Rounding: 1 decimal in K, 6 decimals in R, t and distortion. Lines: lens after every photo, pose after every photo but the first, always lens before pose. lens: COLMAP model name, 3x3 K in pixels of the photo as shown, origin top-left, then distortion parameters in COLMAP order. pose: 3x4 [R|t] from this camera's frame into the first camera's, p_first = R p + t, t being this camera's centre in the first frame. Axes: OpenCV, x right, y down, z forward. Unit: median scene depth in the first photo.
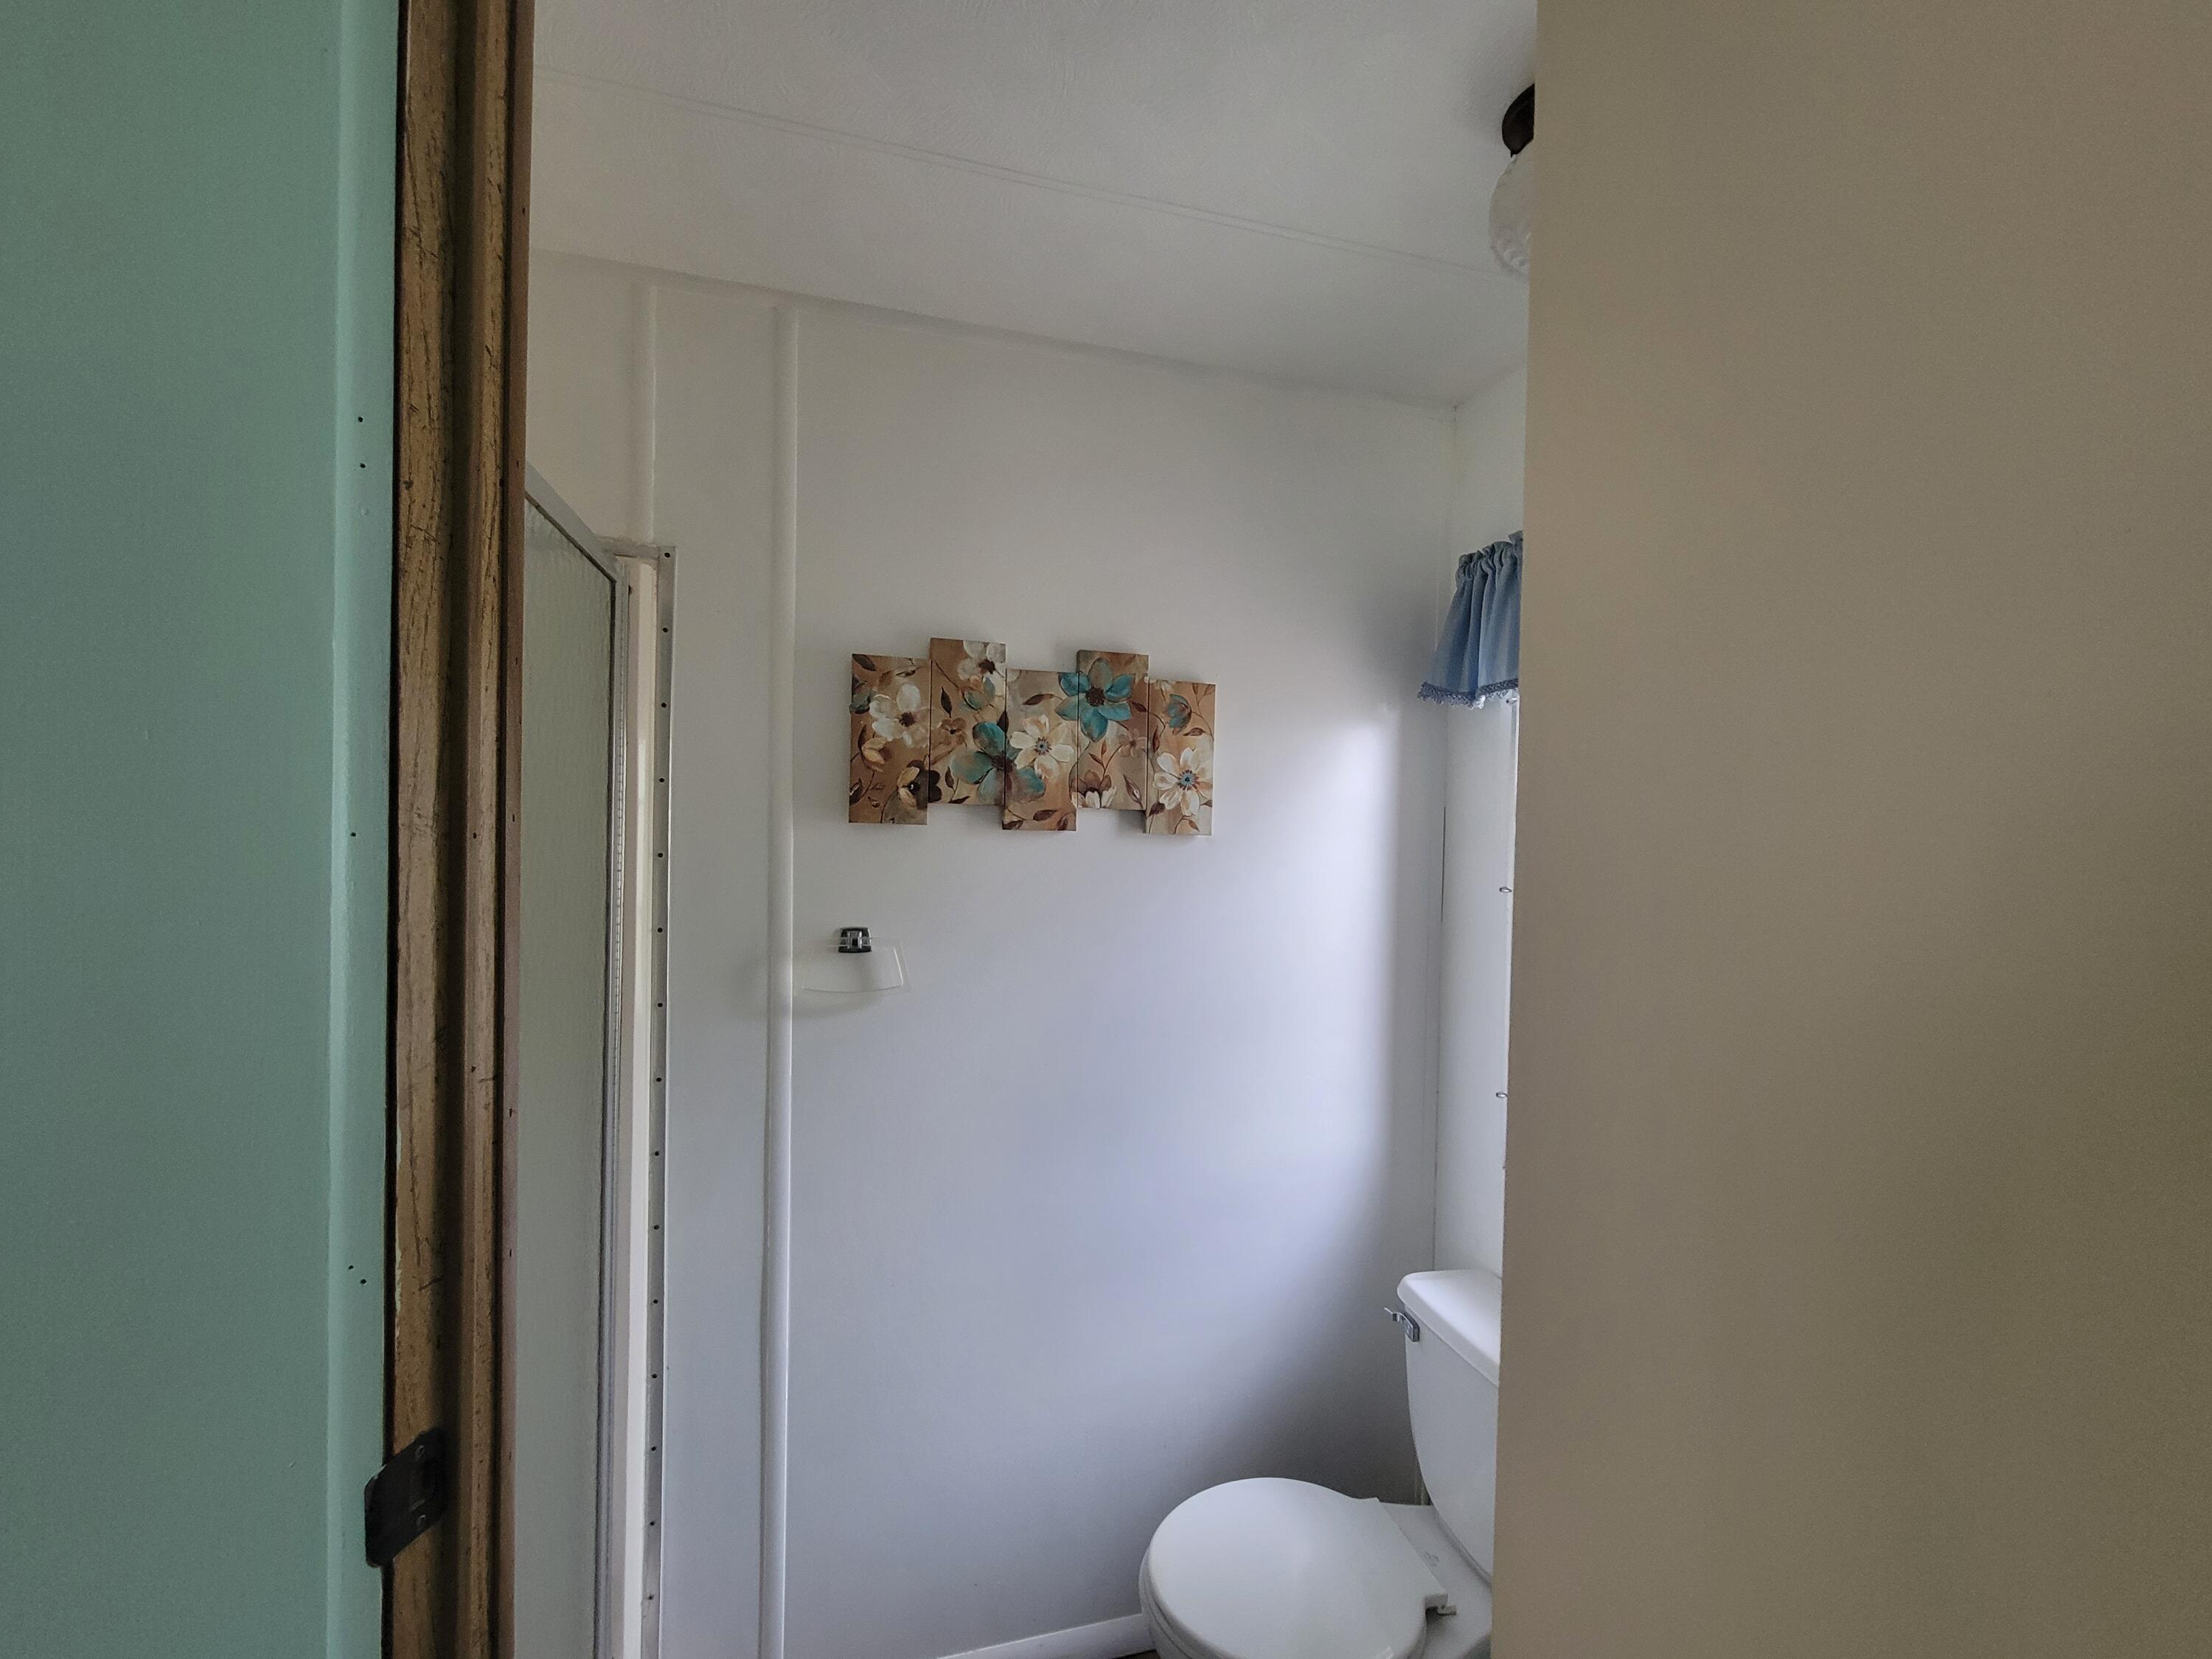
lens RADIAL K [[894.8, 0, 1103.0], [0, 894.8, 858.4], [0, 0, 1]] dist [0.020566, -0.006095]
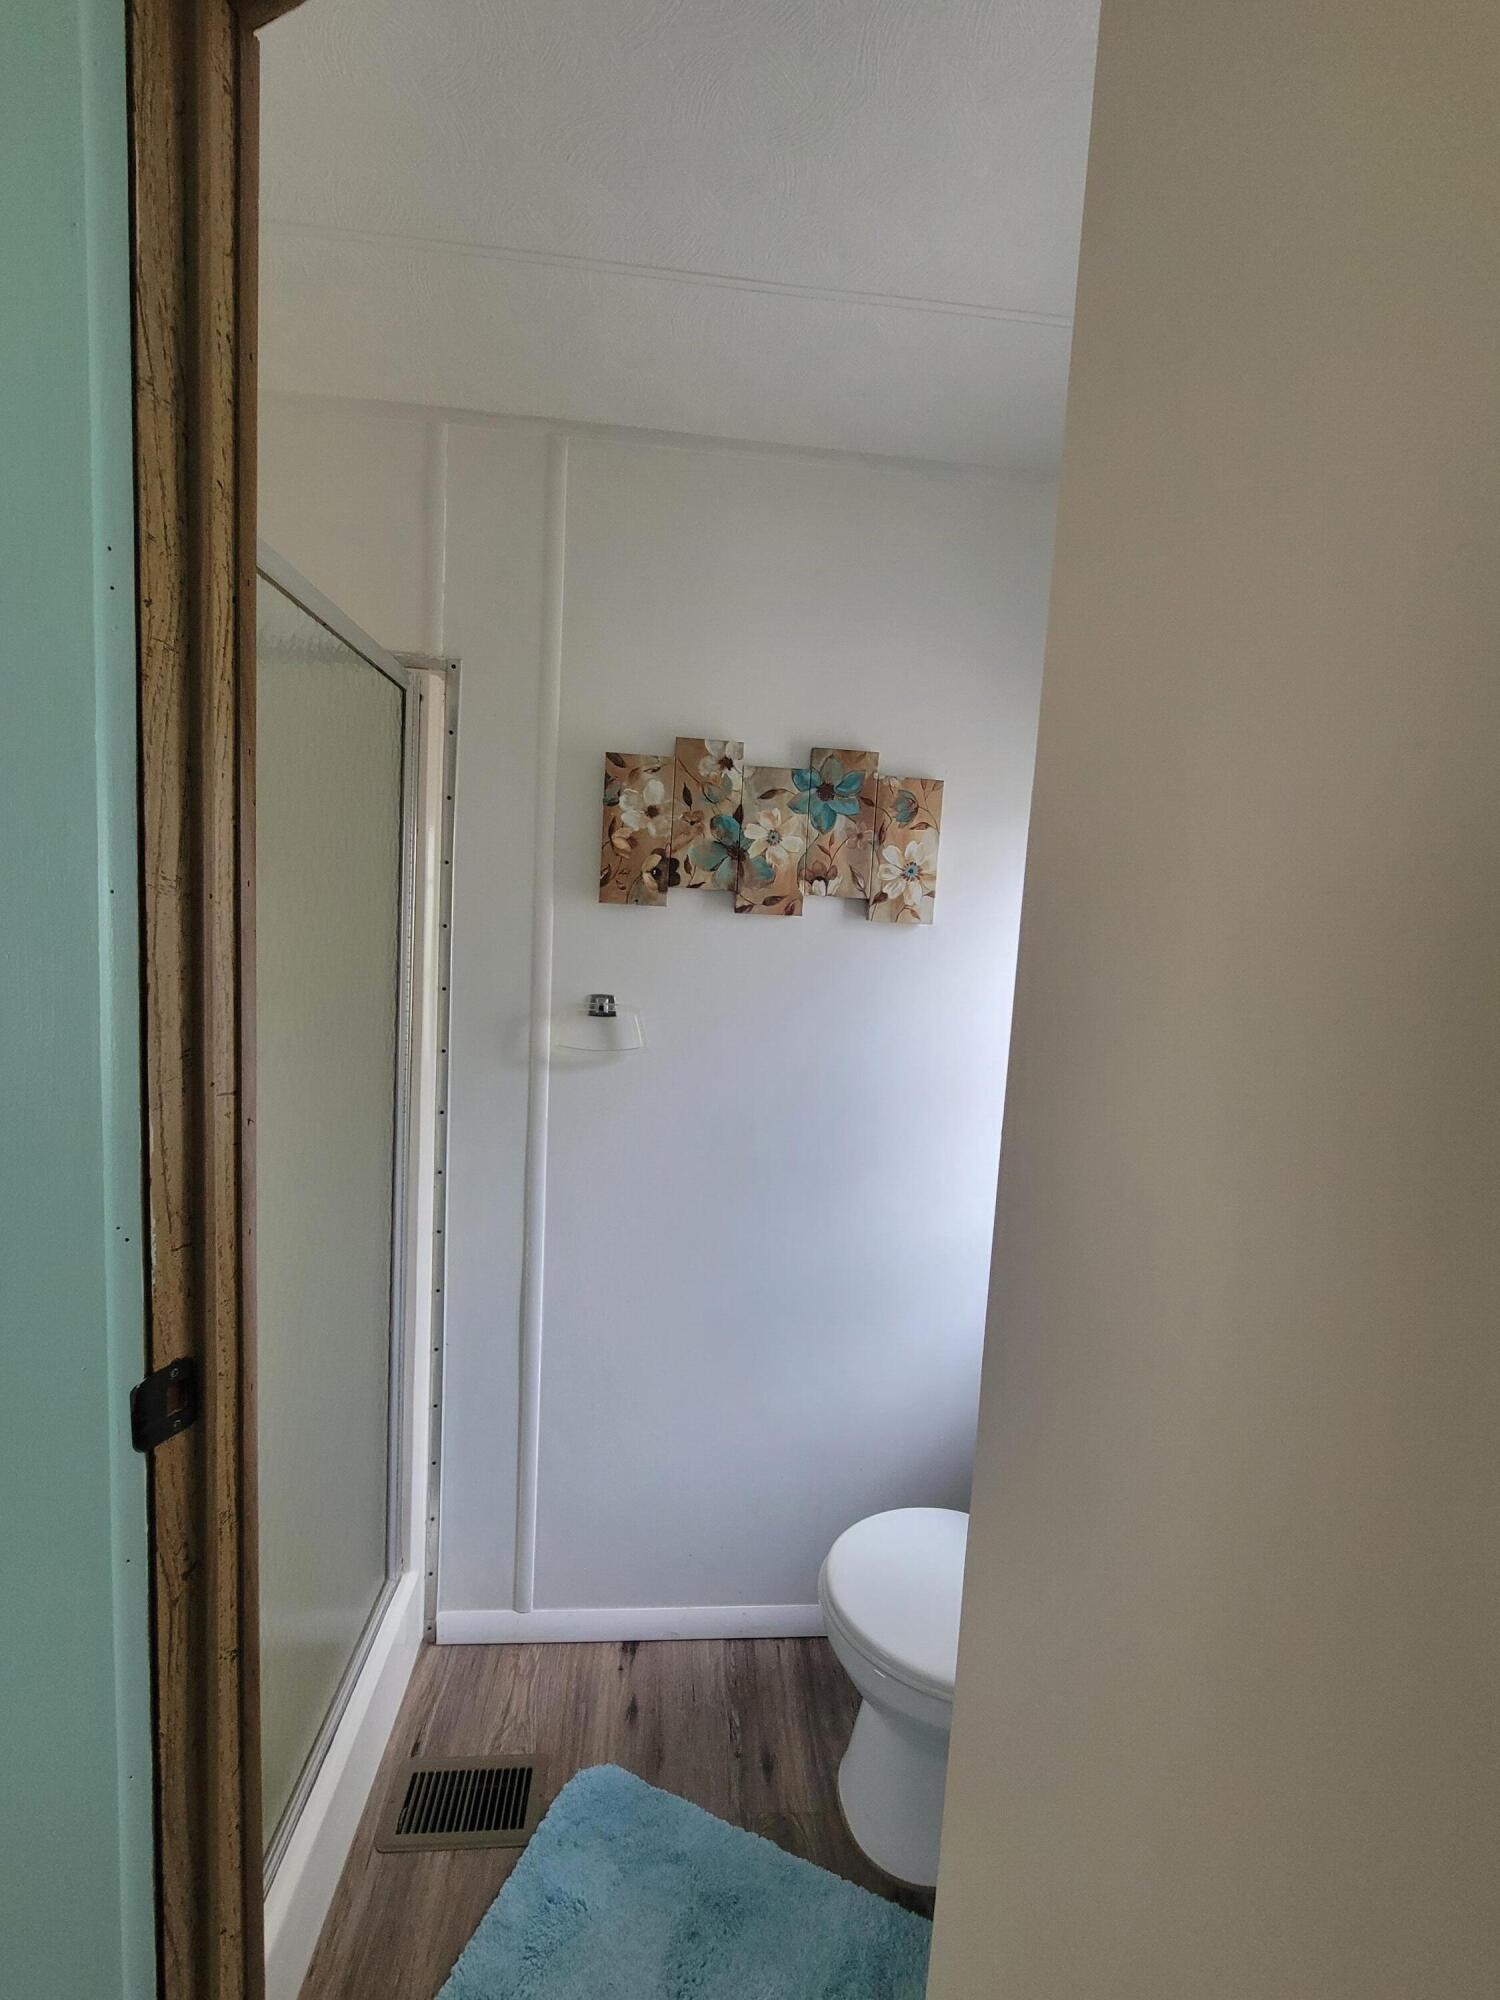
lens RADIAL K [[810.5, 0, 750.0], [0, 810.5, 1000.0], [0, 0, 1]] dist [0.013077, 0.000479]
pose [[0.984259, 0.046226, -0.170582, 0.212244], [-0.034761, 0.996969, 0.069597, 0.012129], [0.173282, -0.062572, 0.982882, 0.024807]]
